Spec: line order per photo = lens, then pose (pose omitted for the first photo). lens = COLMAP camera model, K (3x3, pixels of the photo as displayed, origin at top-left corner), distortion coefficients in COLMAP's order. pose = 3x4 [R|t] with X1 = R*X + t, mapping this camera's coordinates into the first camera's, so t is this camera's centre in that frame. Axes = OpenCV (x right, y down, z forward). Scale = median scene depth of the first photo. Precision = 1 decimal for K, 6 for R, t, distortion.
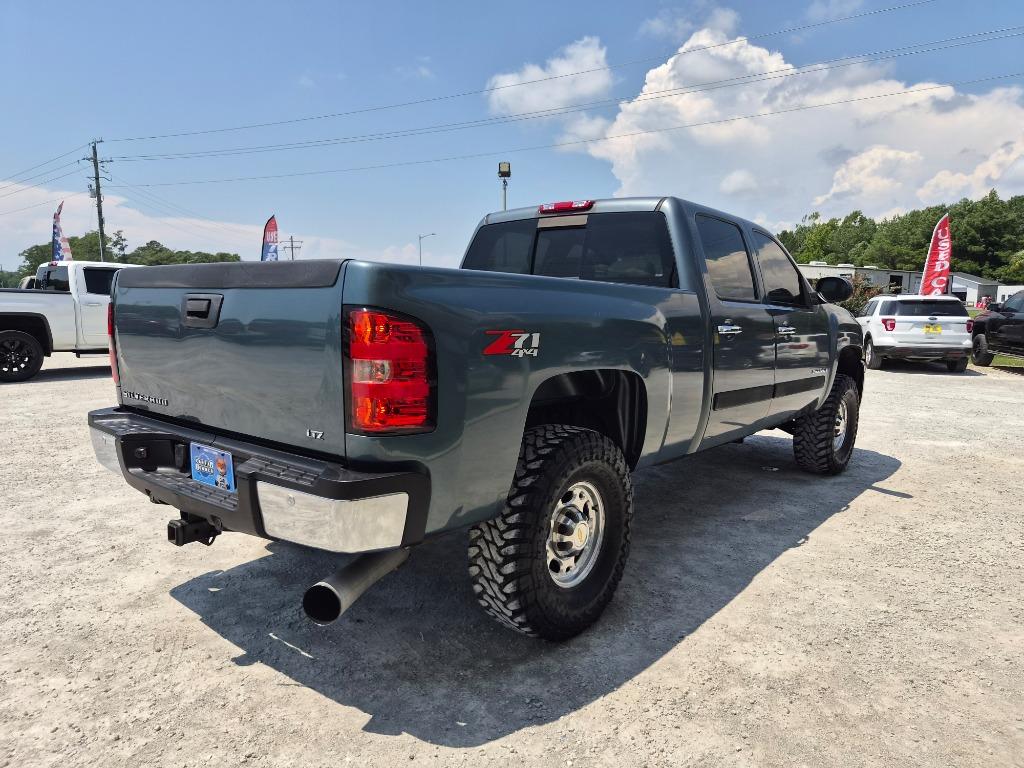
lens RADIAL K [[685.0, 0, 509.7], [0, 685.0, 388.1], [0, 0, 1]] dist [0.062649, -0.046703]
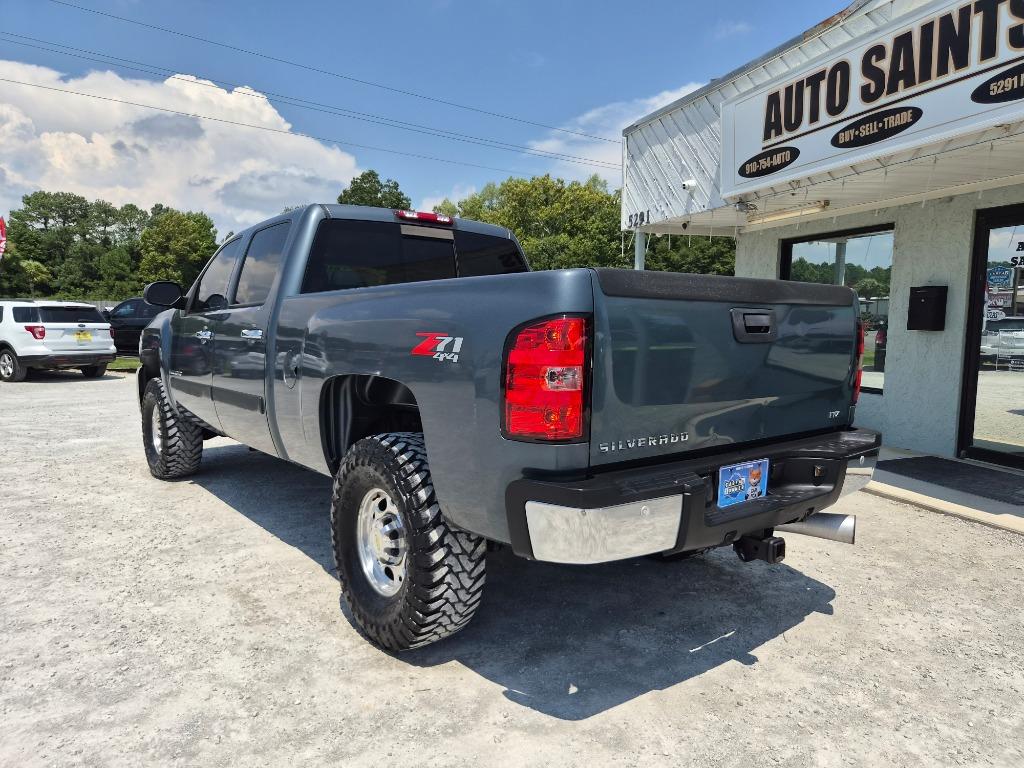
lens RADIAL K [[685.0, 0, 511.9], [0, 685.0, 388.8], [0, 0, 1]] dist [0.062649, -0.046703]
pose [[0.213037, -0.103399, 0.971557, -0.243483], [0.109511, 0.990646, 0.081417, -0.022846], [-0.970887, 0.089051, 0.222368, 0.183656]]
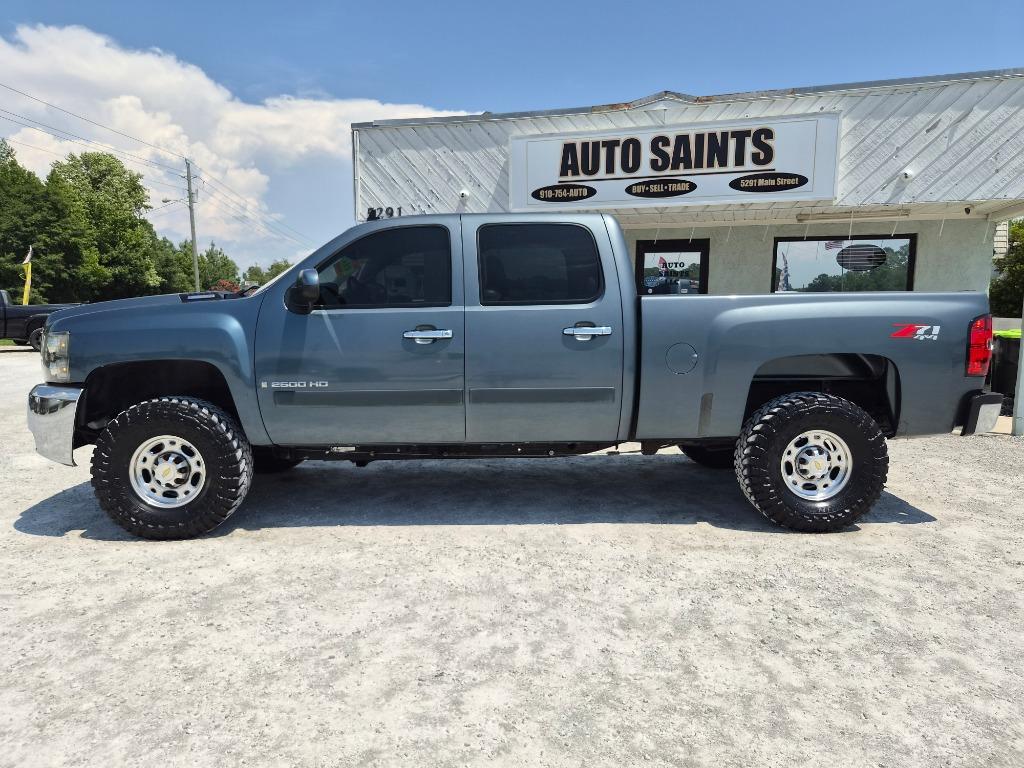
lens RADIAL K [[685.0, 0, 511.9], [0, 685.0, 380.8], [0, 0, 1]] dist [0.062649, -0.046703]
pose [[-0.655276, -0.094797, 0.749418, -0.200692], [0.076880, 0.978573, 0.191007, -0.066147], [-0.751467, 0.182777, -0.633948, 0.521873]]
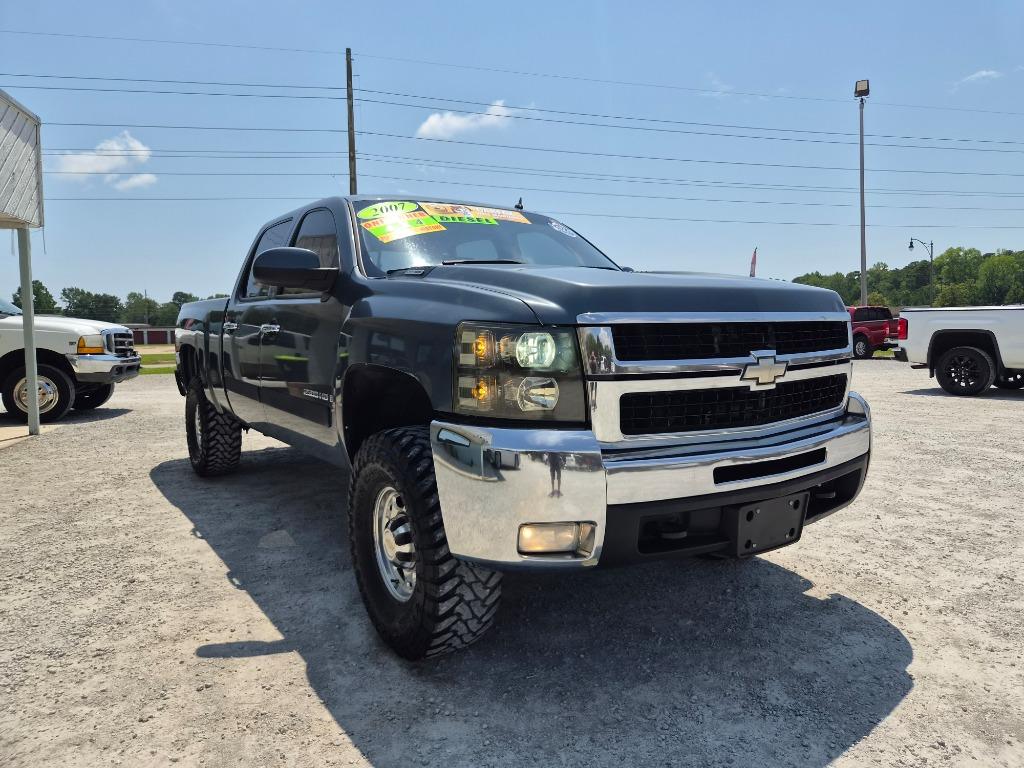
lens RADIAL K [[685.0, 0, 519.3], [0, 685.0, 382.4], [0, 0, 1]] dist [0.062649, -0.046703]
pose [[-0.276402, 0.061068, -0.959100, 0.332557], [-0.104302, 0.990178, 0.093106, -0.037843], [0.955365, 0.125771, -0.267317, 0.450427]]
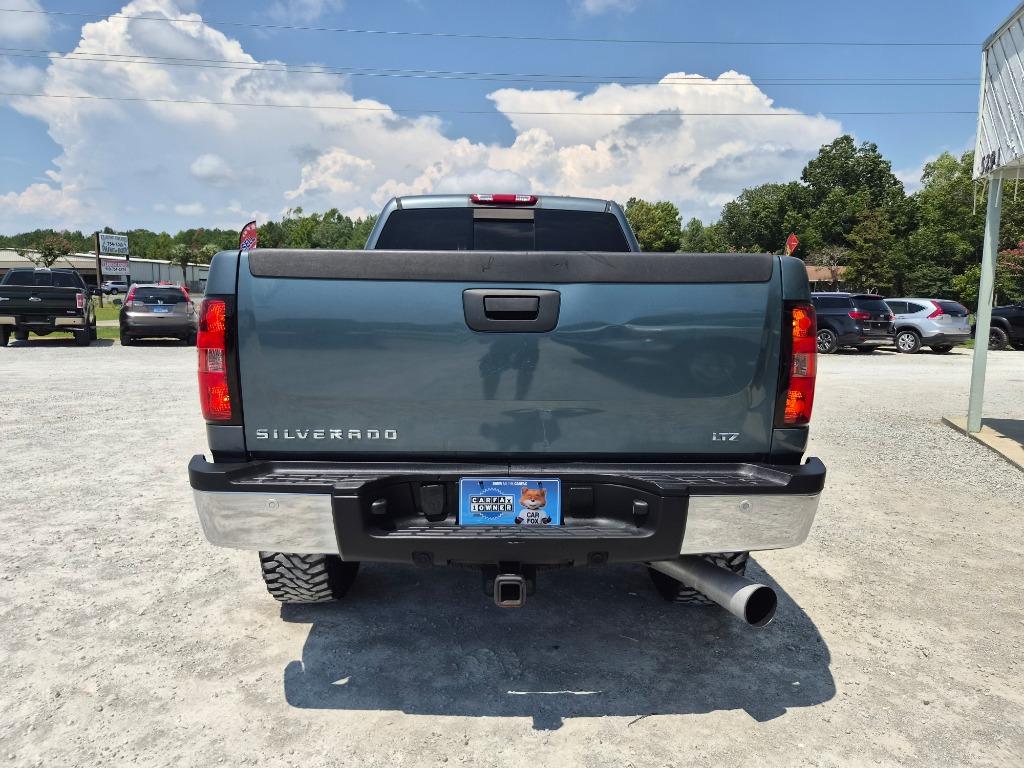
lens RADIAL K [[685.0, 0, 508.3], [0, 685.0, 381.3], [0, 0, 1]] dist [0.062649, -0.046703]
pose [[0.760392, -0.082524, 0.644200, -0.157893], [0.078899, 0.996286, 0.034499, -0.009235], [-0.644654, 0.024594, 0.764079, 0.064747]]
